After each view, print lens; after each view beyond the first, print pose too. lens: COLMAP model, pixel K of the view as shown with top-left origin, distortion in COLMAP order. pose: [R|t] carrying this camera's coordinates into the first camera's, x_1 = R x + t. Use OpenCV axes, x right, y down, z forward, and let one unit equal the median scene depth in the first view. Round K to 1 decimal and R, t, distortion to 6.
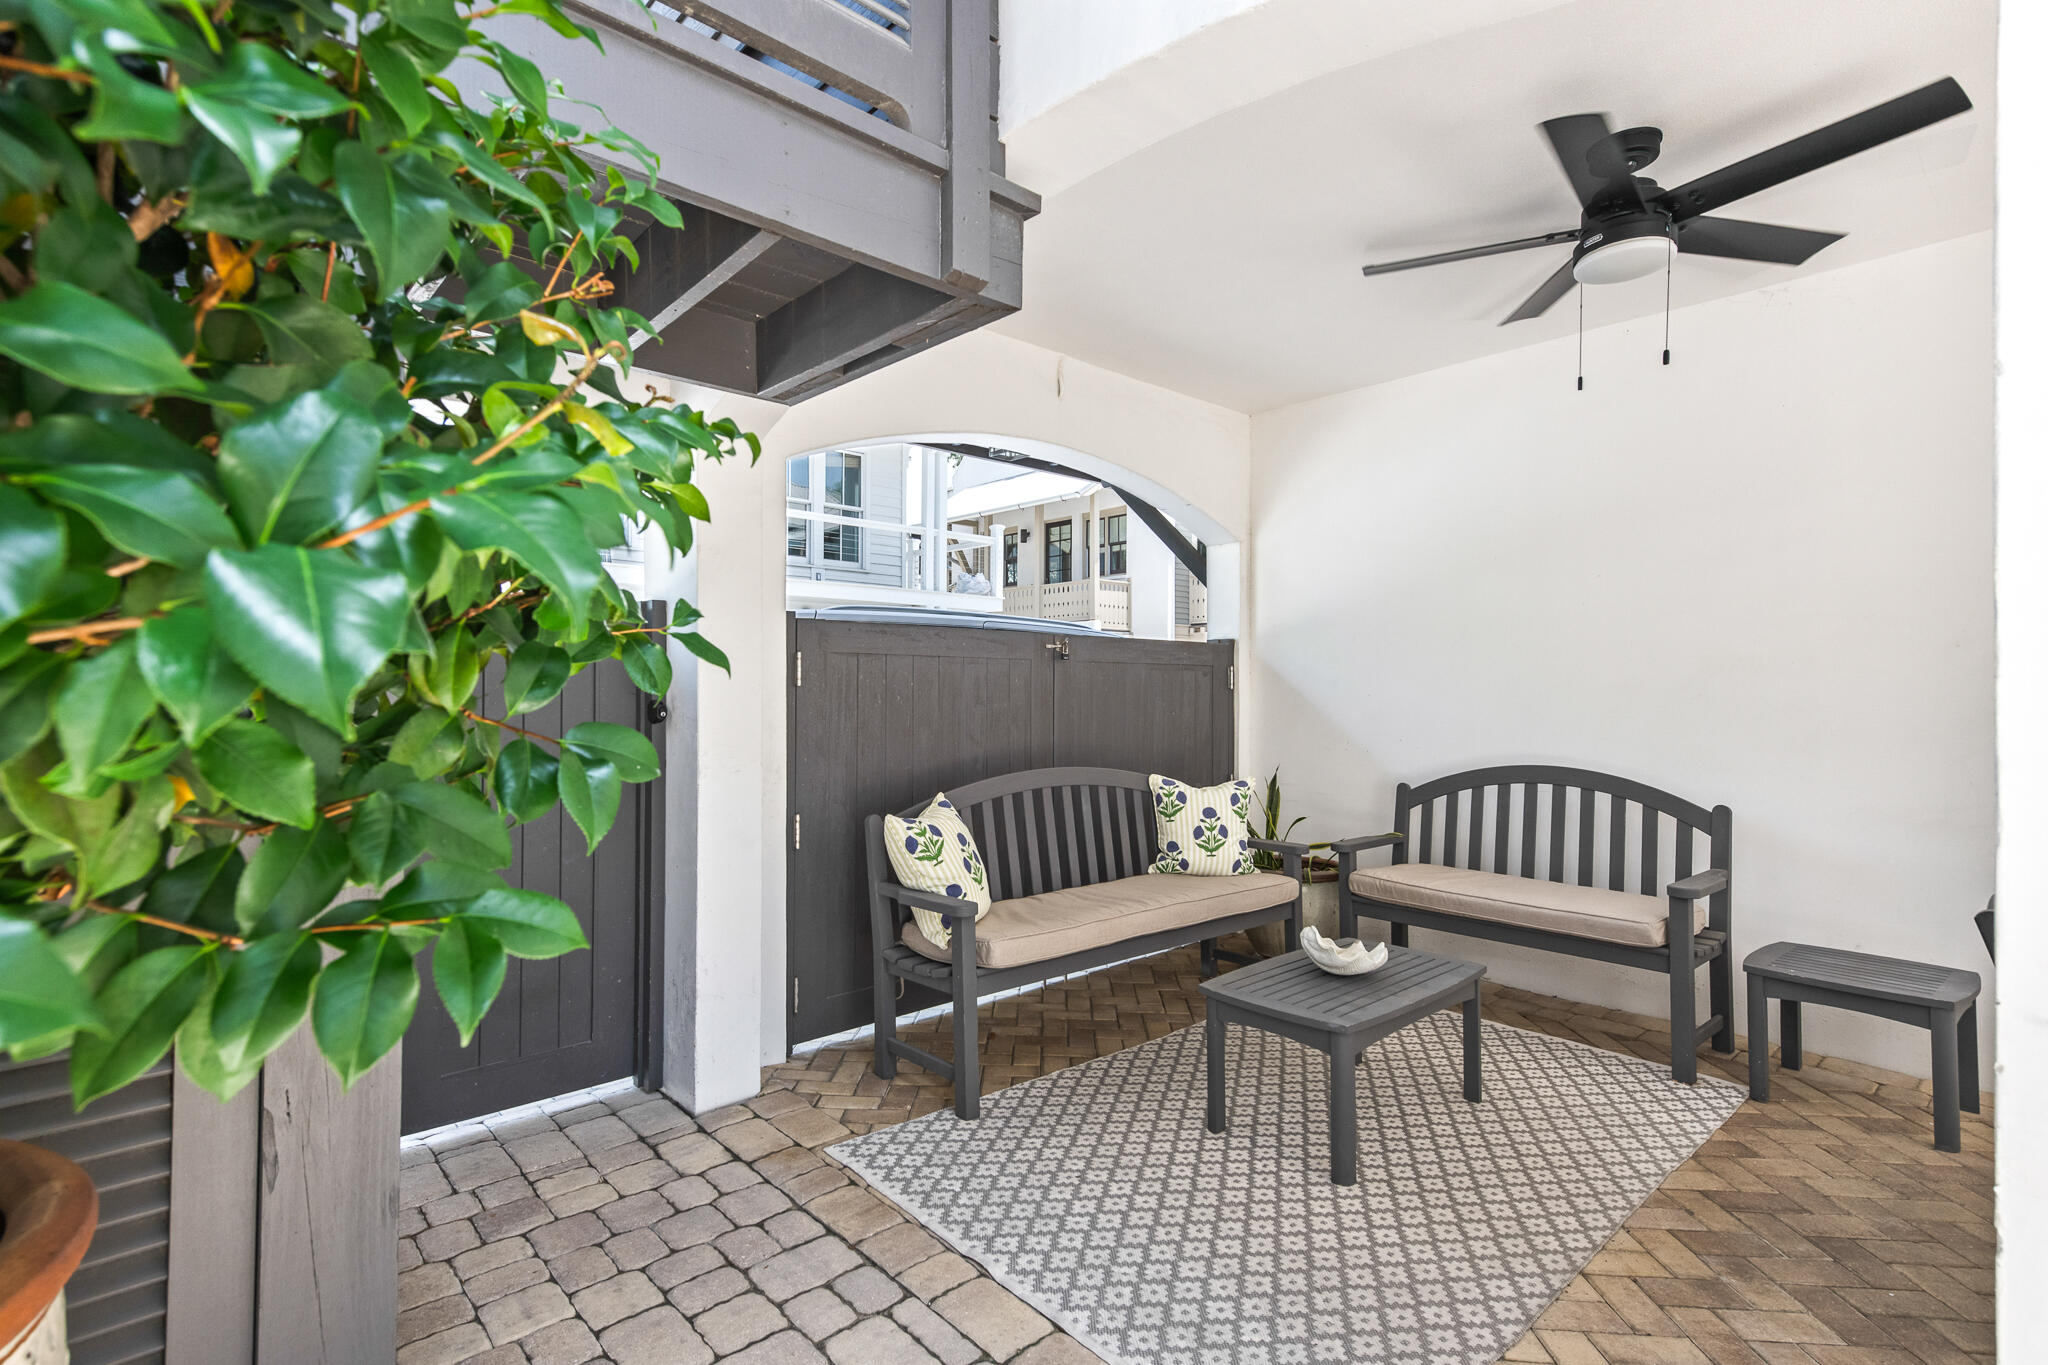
lens RADIAL K [[964.8, 0, 979.5], [0, 964.8, 677.9], [0, 0, 1]] dist [0.017047, -0.000144]
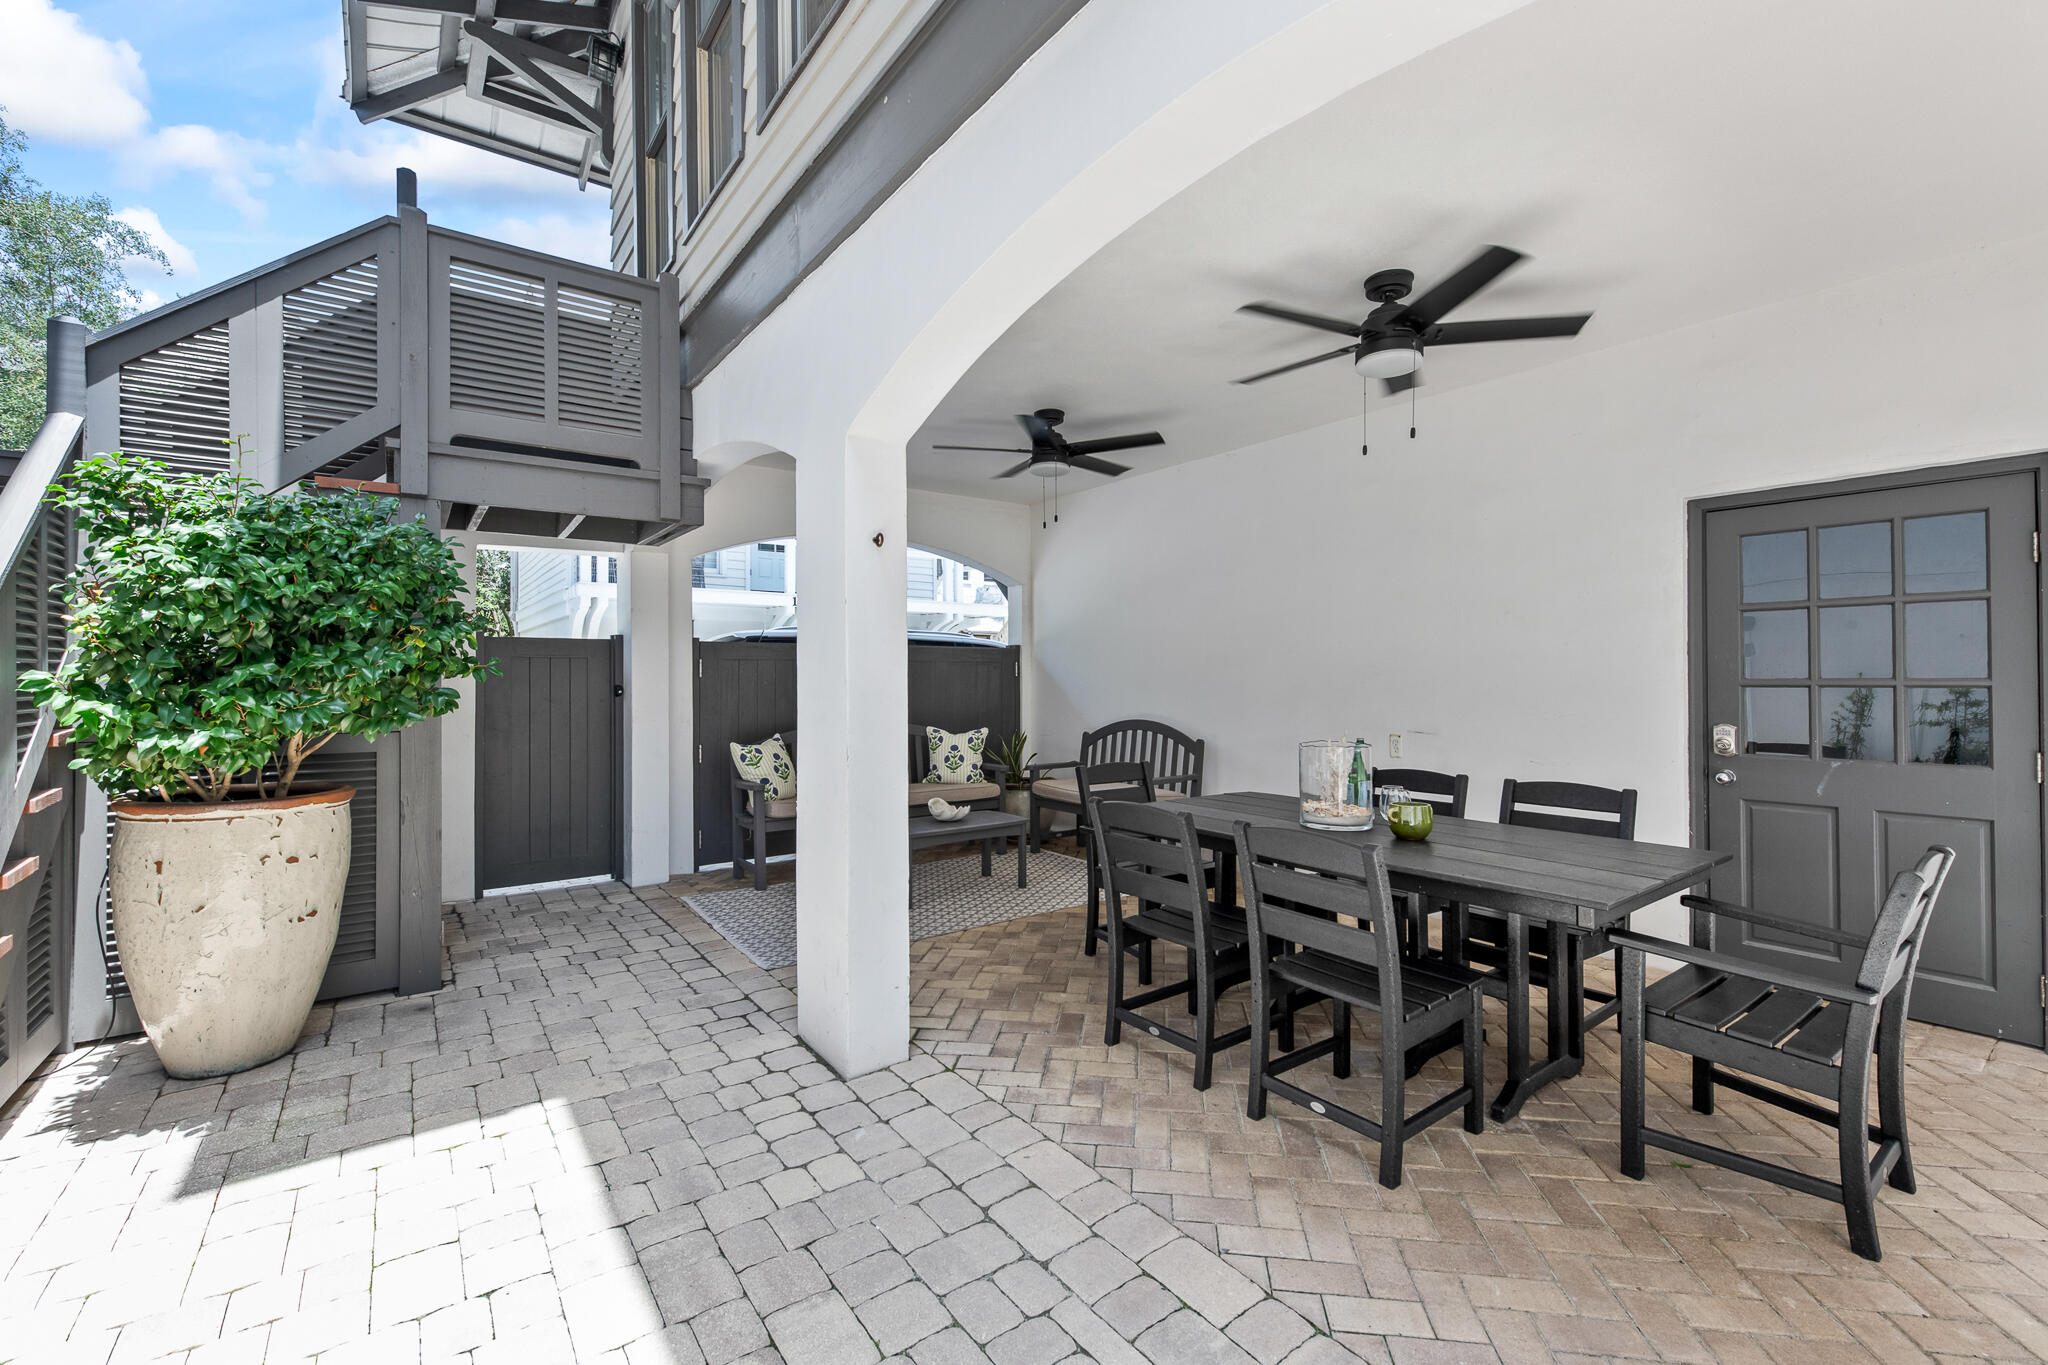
lens RADIAL K [[856.0, 0, 1026.4], [0, 856.0, 668.8], [0, 0, 1]] dist [-0.001717, -0.001021]
pose [[0.997087, -0.008831, -0.075757, 0.635828], [0.009103, 0.999953, 0.003246, -0.008354], [0.075725, -0.003926, 0.997121, -0.688877]]
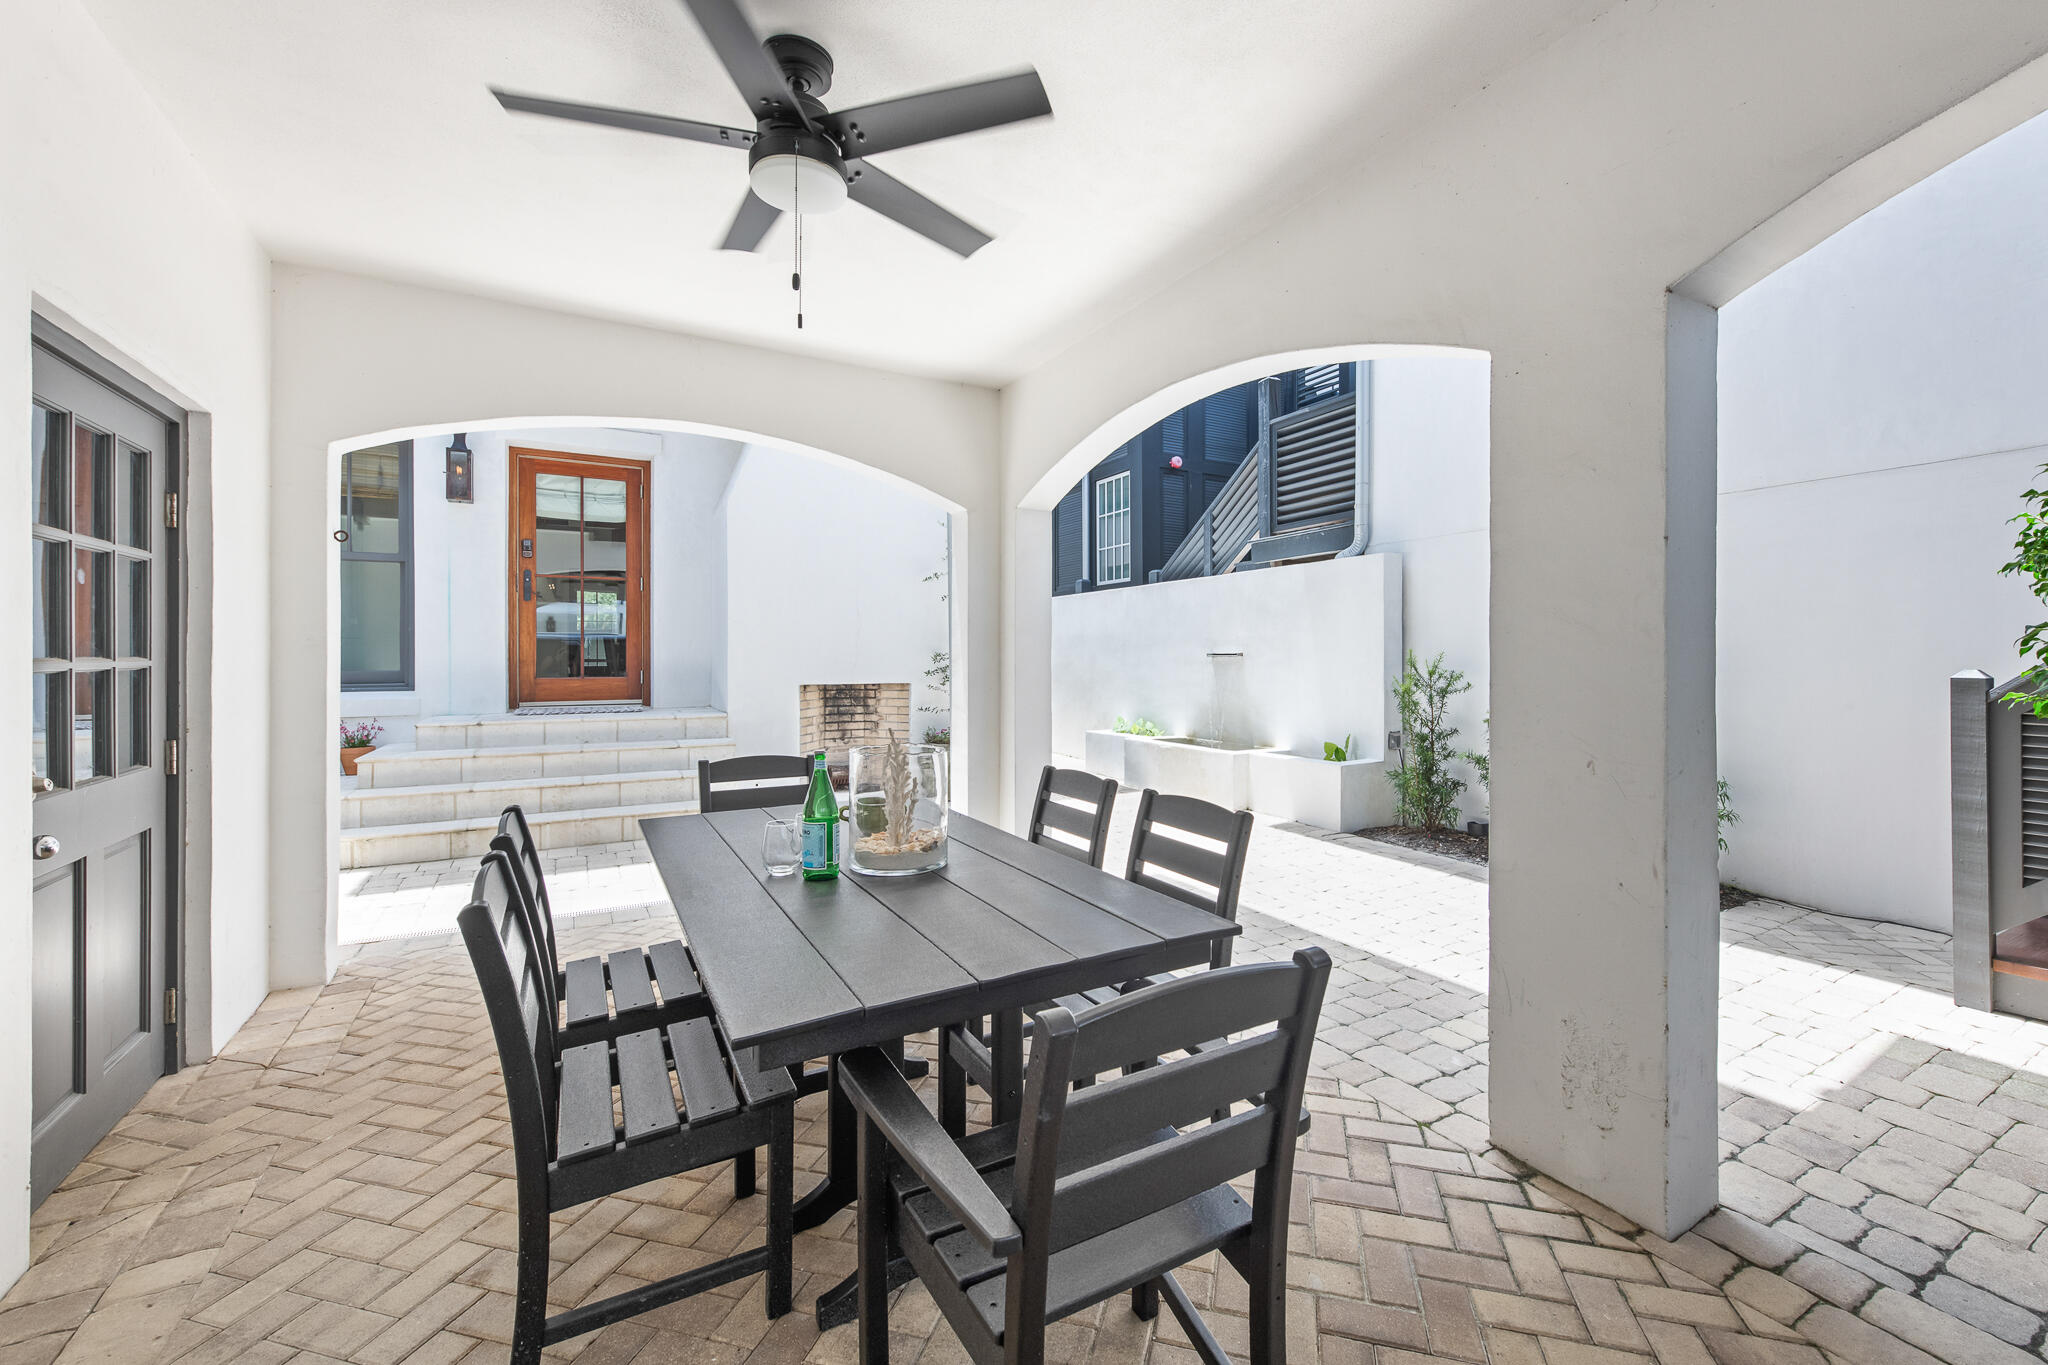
lens RADIAL K [[838.1, 0, 1064.0], [0, 838.1, 664.3], [0, 0, 1]] dist [-0.002035, -0.000294]
pose [[-0.983667, -0.006559, 0.179877, 0.663819], [-0.006949, 0.999975, -0.001540, 0.016799], [-0.179862, -0.002765, -0.983688, 0.982928]]
